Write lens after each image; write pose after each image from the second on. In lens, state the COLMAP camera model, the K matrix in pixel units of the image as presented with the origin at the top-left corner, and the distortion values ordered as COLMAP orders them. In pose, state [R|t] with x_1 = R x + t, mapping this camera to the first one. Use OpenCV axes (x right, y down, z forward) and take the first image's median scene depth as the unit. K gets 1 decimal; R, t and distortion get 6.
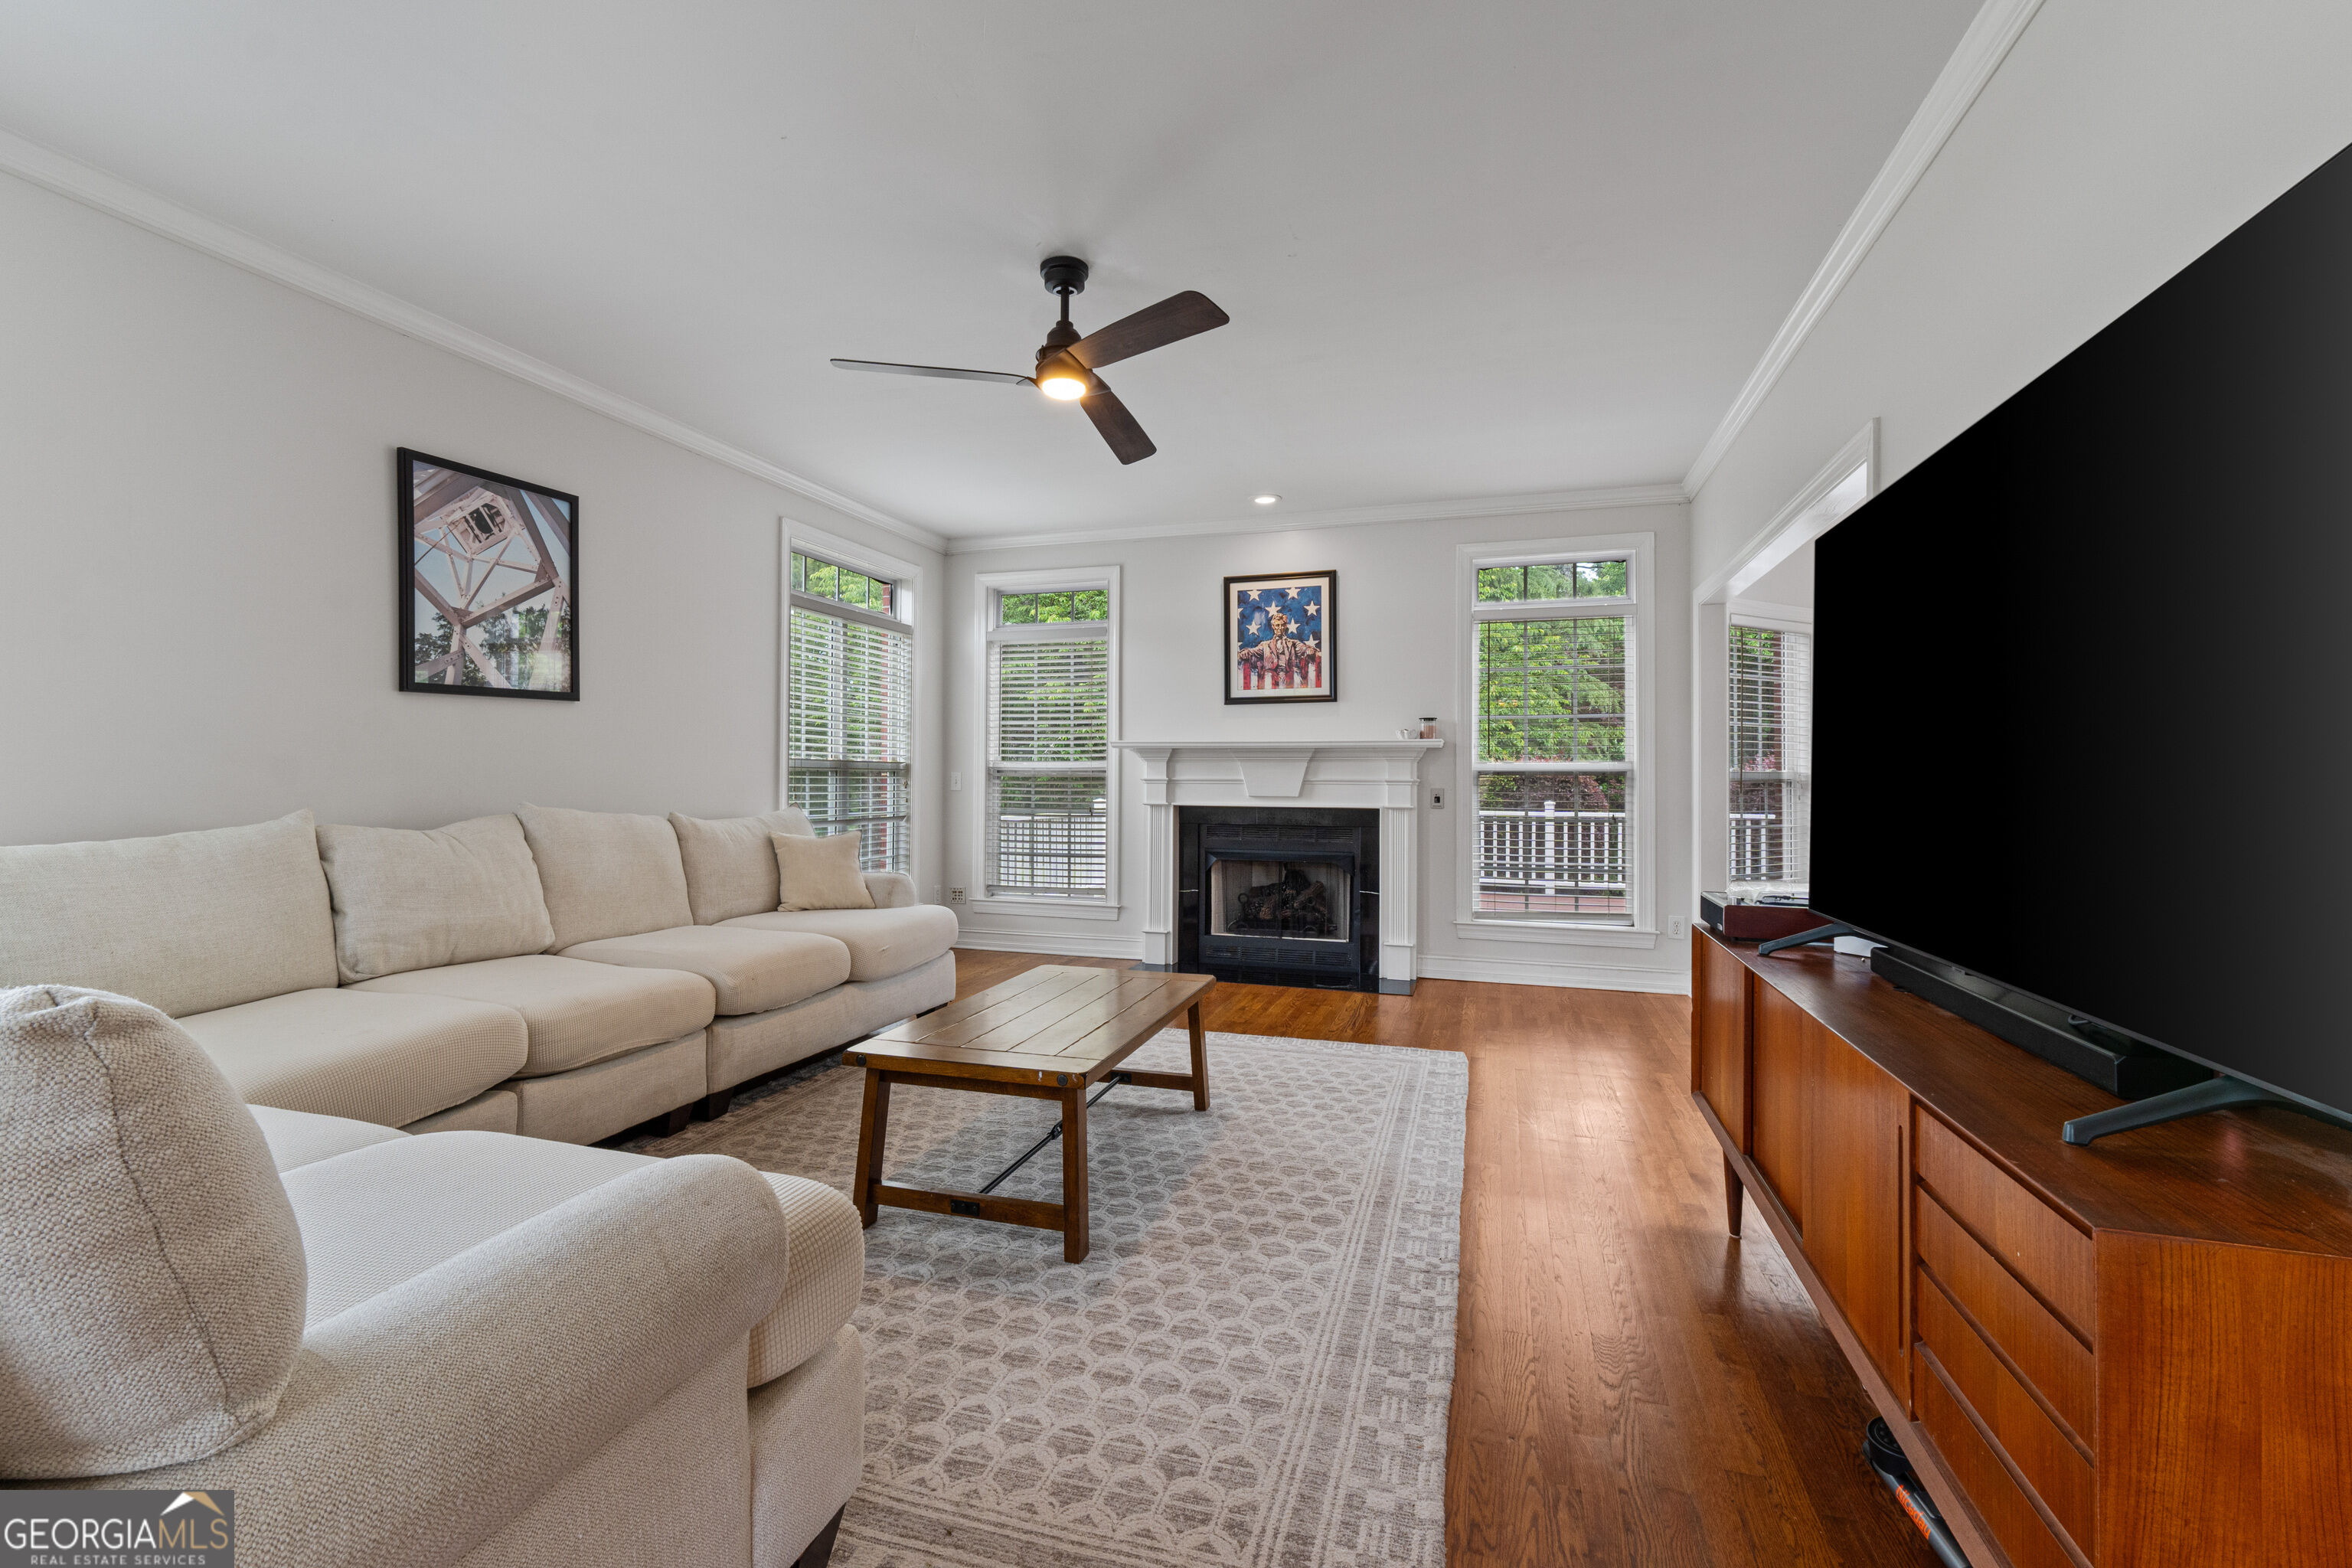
lens RADIAL K [[993.1, 0, 1179.4], [0, 993.1, 778.3], [0, 0, 1]] dist [-0.000409, 0.000058]
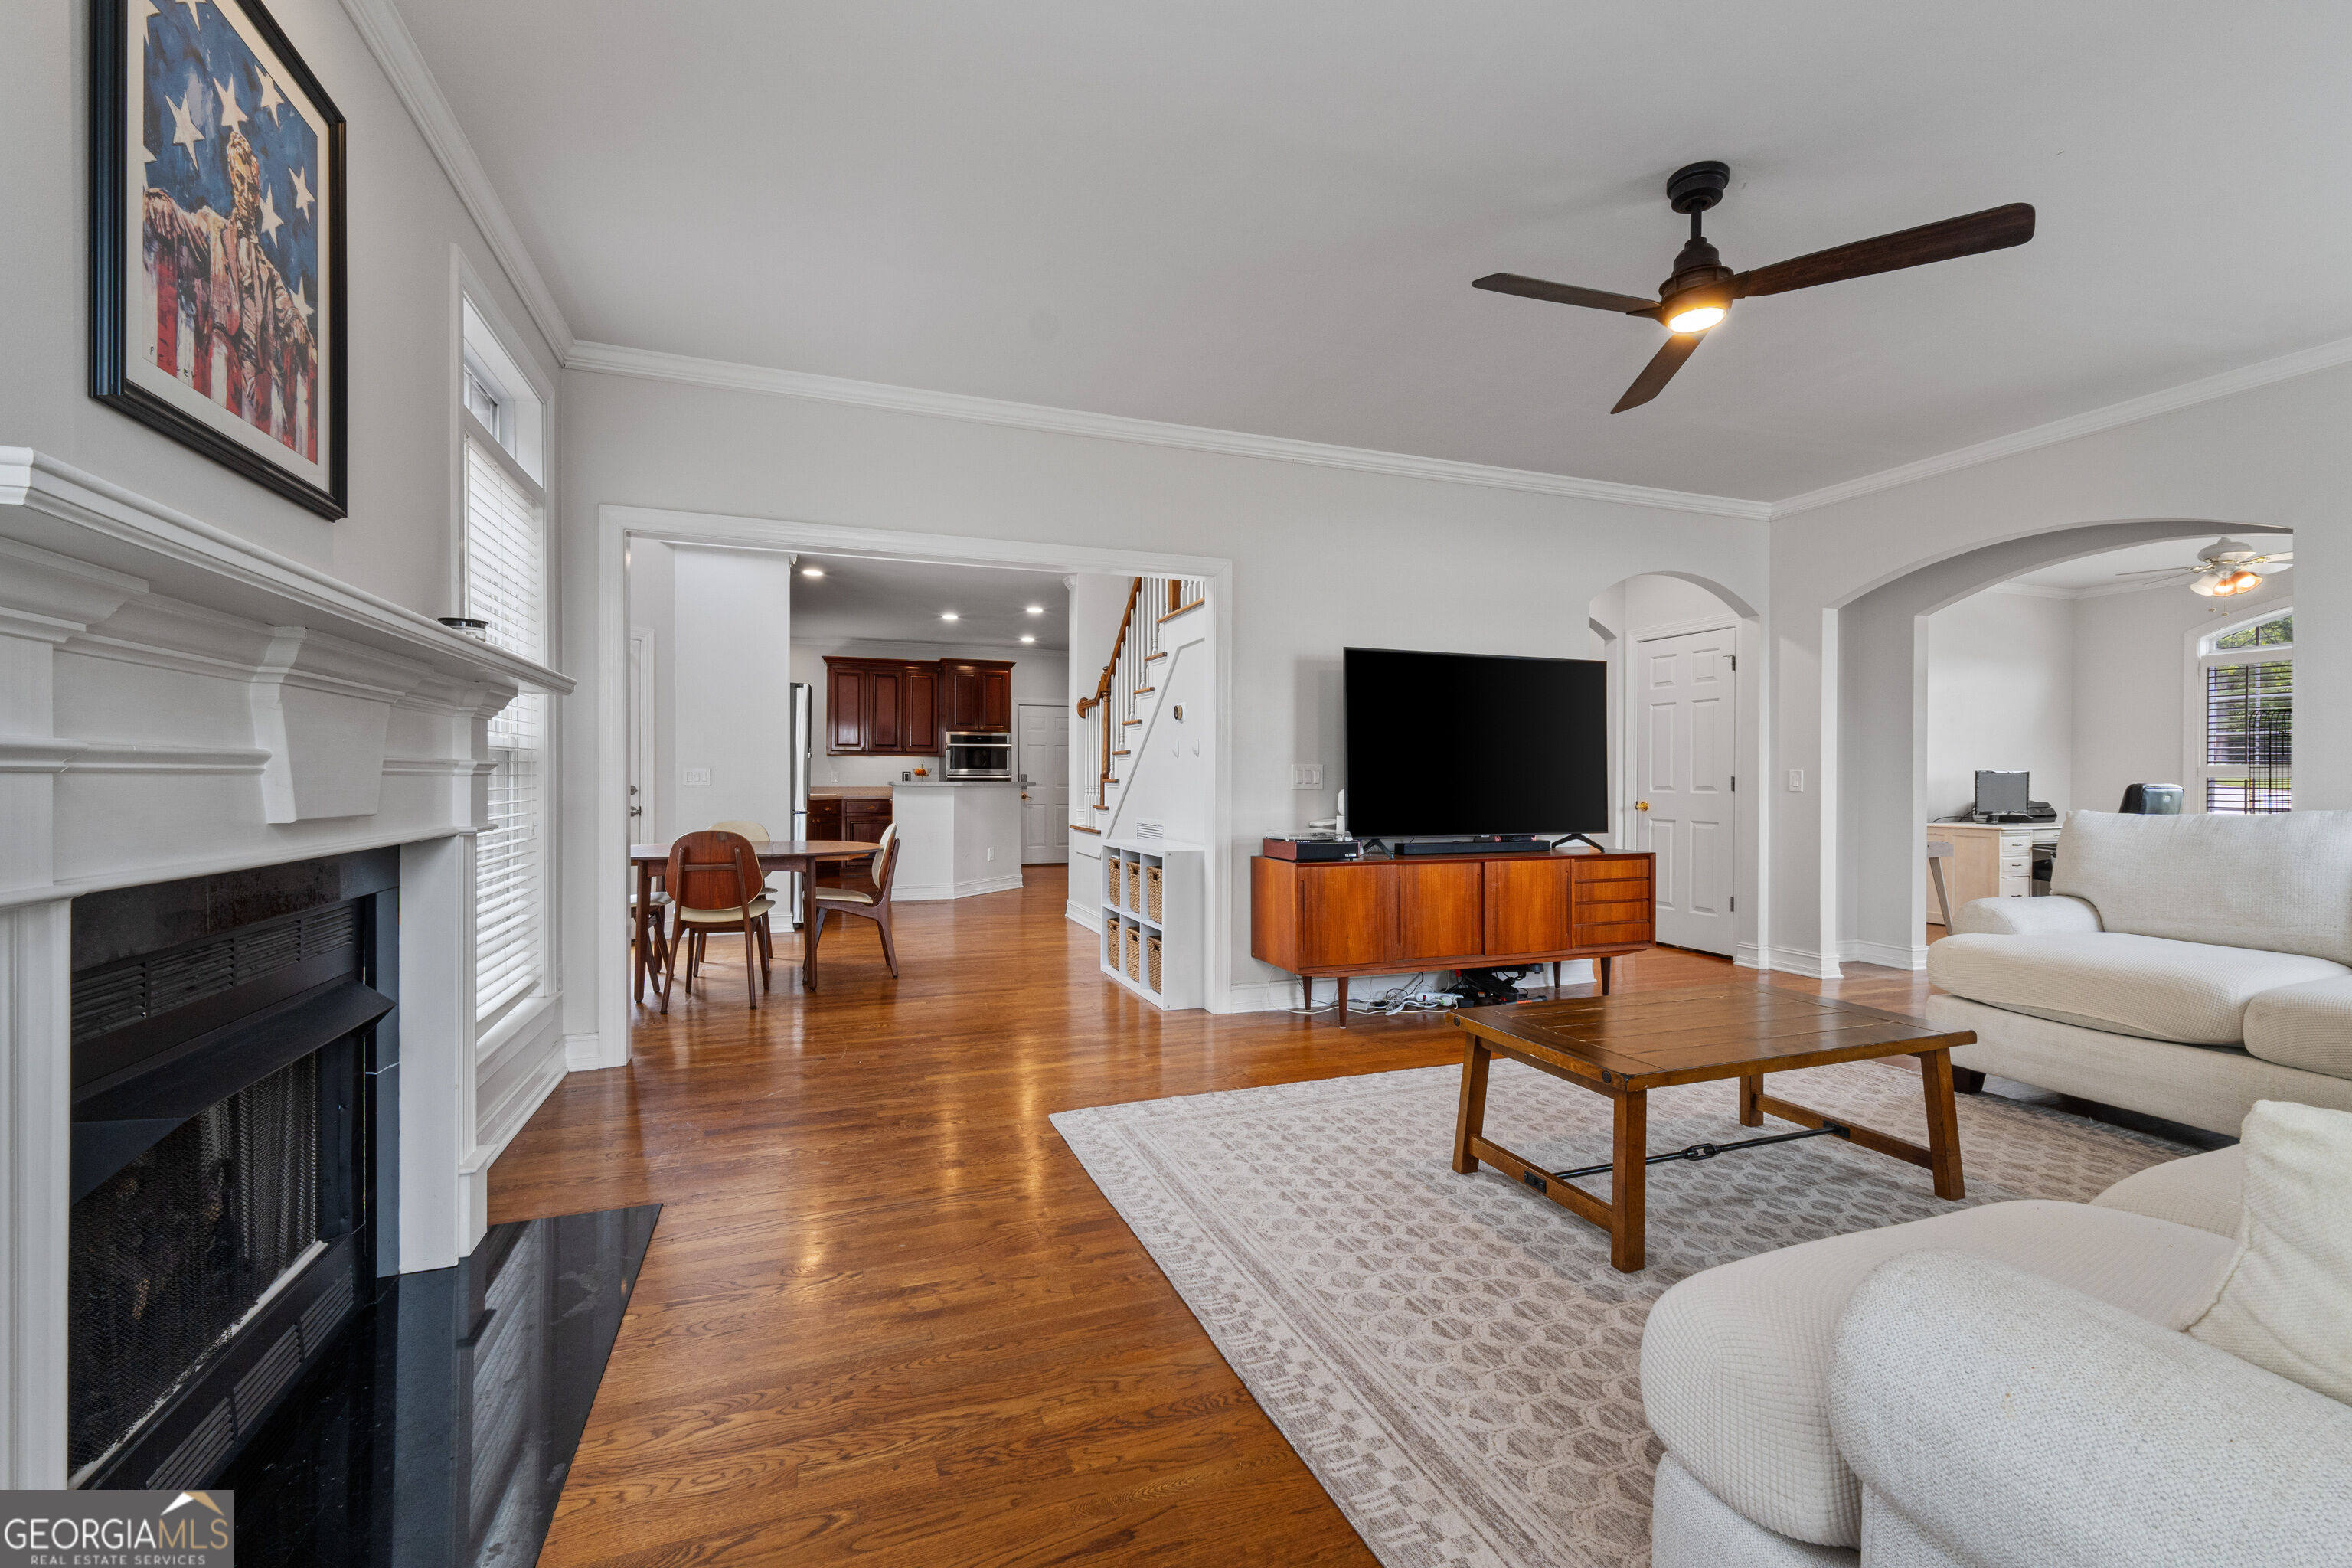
lens RADIAL K [[993.1, 0, 1179.4], [0, 993.1, 778.3], [0, 0, 1]] dist [-0.000409, 0.000058]
pose [[-0.617221, -0.007182, 0.786757, -0.481082], [-0.004502, 0.999974, 0.005596, 0.008488], [-0.786777, -0.000087, -0.617237, 1.734242]]
